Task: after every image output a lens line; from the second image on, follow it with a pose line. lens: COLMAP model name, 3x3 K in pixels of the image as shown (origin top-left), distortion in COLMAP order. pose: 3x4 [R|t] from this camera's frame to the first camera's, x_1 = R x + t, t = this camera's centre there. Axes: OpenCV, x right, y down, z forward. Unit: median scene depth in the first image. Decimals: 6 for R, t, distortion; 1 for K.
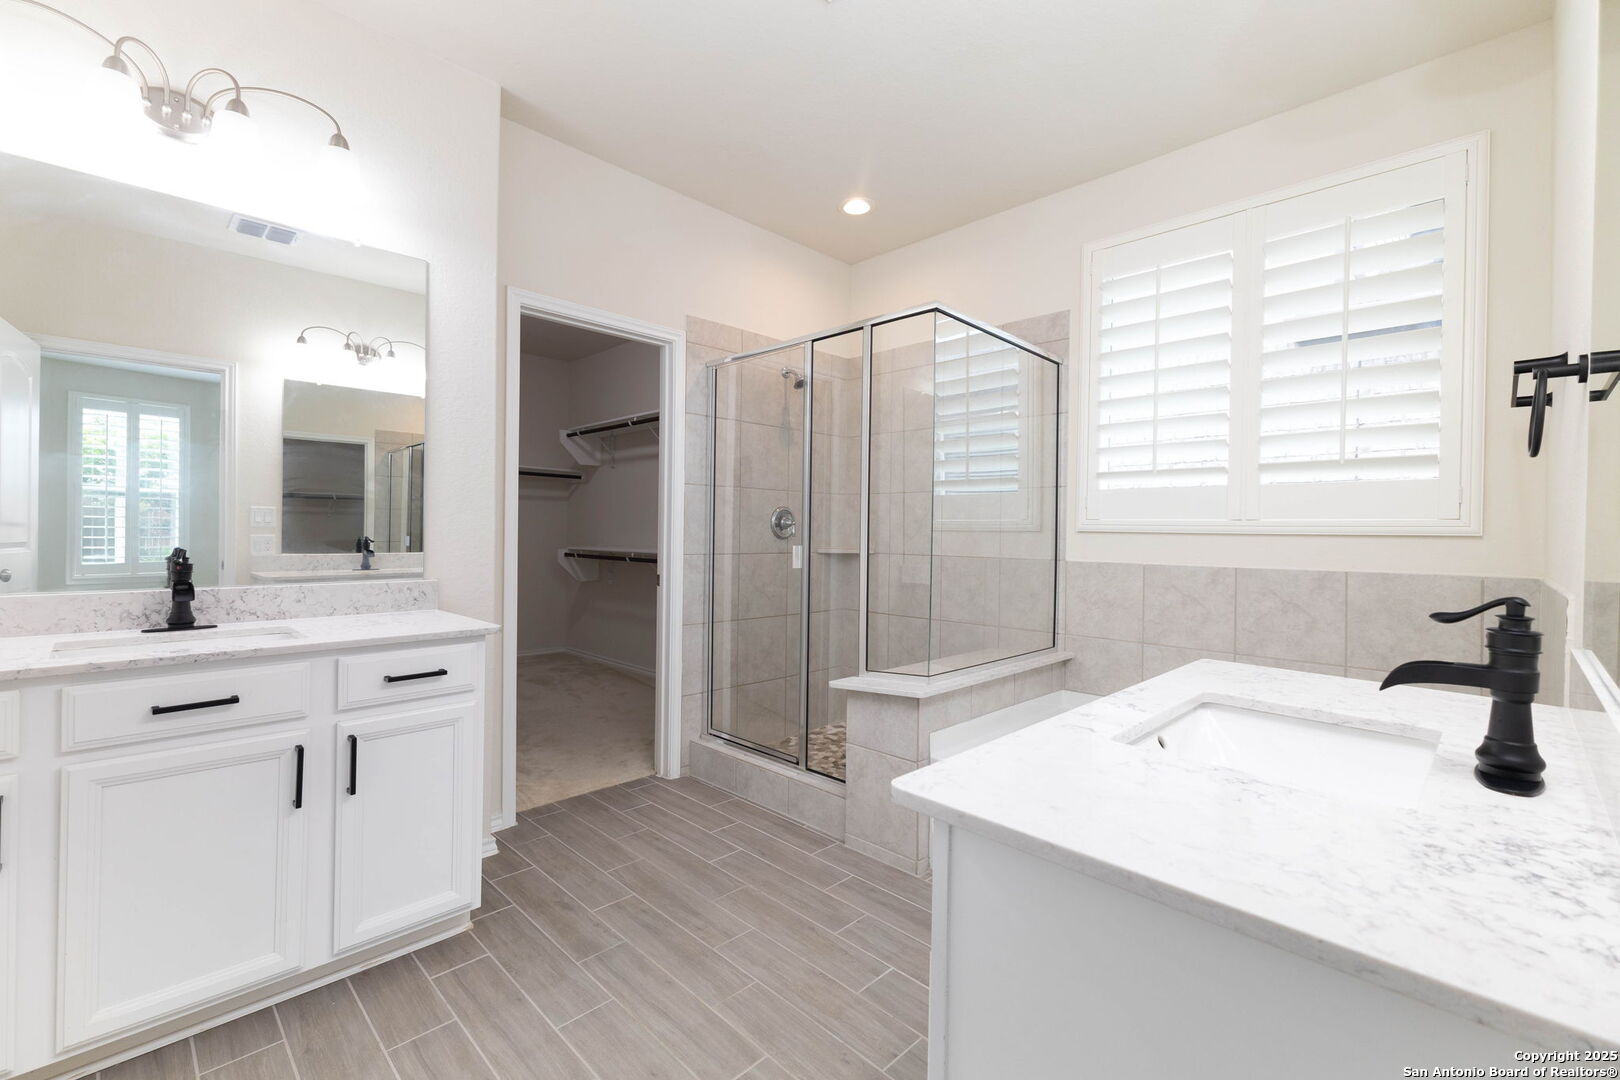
lens RADIAL K [[693.1, 0, 807.4], [0, 693.1, 534.1], [0, 0, 1]] dist [0.007628, -0.000987]
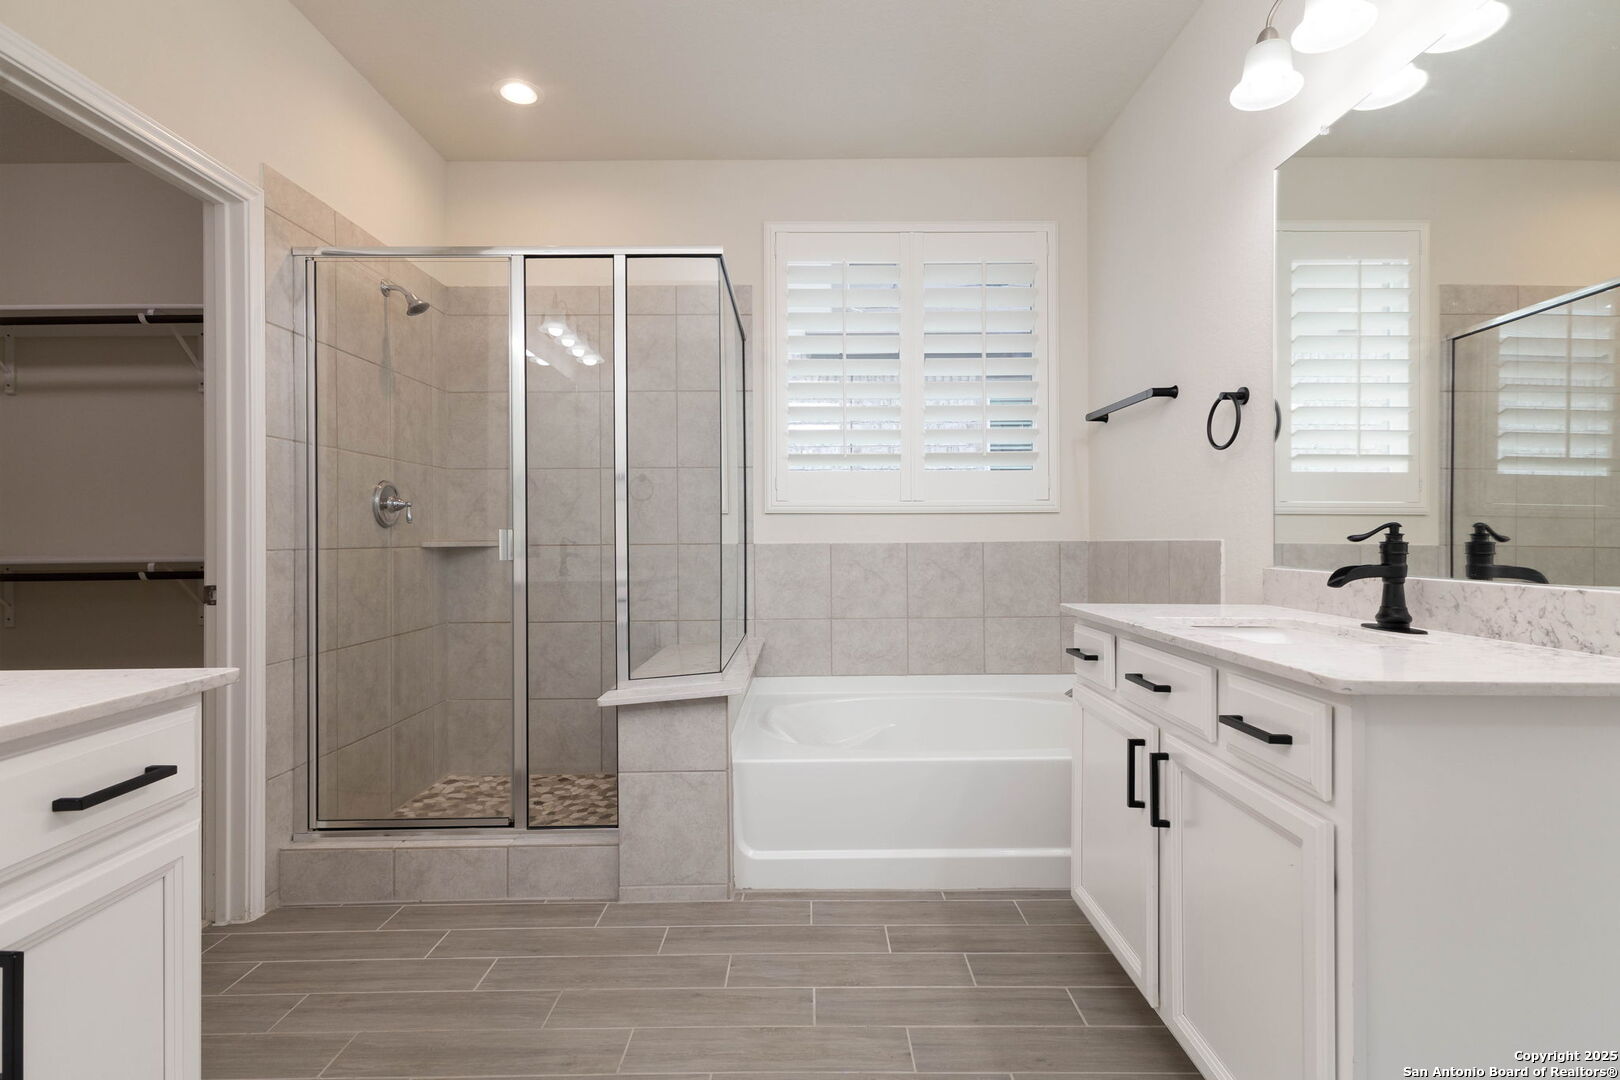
lens RADIAL K [[786.2, 0, 812.9], [0, 786.2, 532.0], [0, 0, 1]] dist [0.012206, 0.000008]
pose [[0.707178, -0.013680, 0.706903, -0.379043], [0.018116, 0.999835, 0.001225, 0.024147], [-0.706803, 0.011940, 0.707309, 0.178831]]
